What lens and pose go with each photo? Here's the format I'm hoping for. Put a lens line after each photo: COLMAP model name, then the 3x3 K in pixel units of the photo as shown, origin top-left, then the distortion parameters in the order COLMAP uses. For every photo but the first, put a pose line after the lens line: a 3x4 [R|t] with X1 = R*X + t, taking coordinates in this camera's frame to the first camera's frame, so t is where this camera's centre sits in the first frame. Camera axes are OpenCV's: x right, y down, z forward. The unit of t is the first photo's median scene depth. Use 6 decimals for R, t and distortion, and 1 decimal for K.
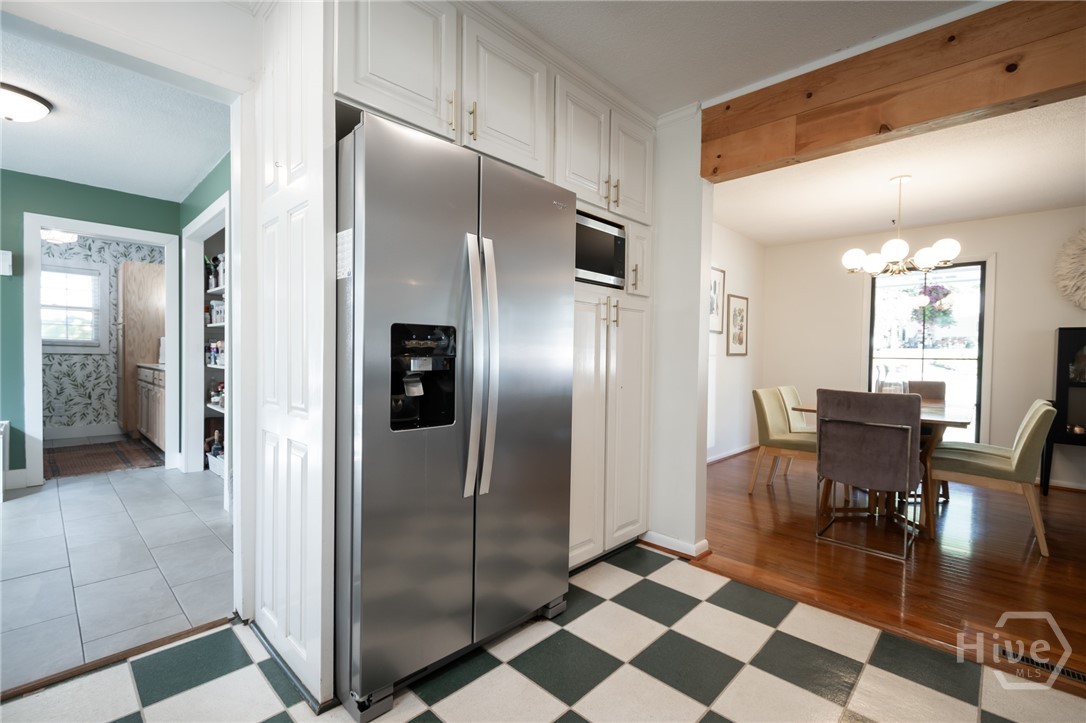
lens RADIAL K [[483.0, 0, 543.0], [0, 483.0, 361.5], [0, 0, 1]] dist [0.002151, 0.000202]
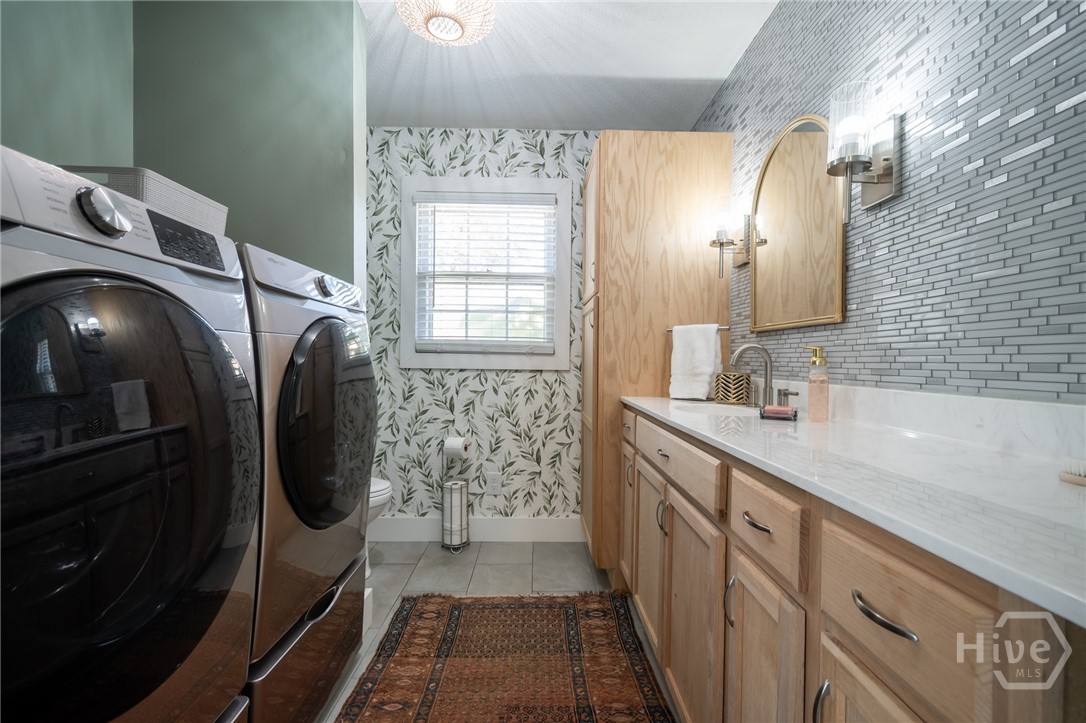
lens RADIAL K [[483.0, 0, 543.0], [0, 483.0, 361.5], [0, 0, 1]] dist [0.002151, 0.000202]
pose [[0.701583, -0.006100, -0.712562, -0.597004], [-0.012994, 0.999688, -0.021352, -0.014097], [0.712469, 0.024239, 0.701285, 0.671462]]
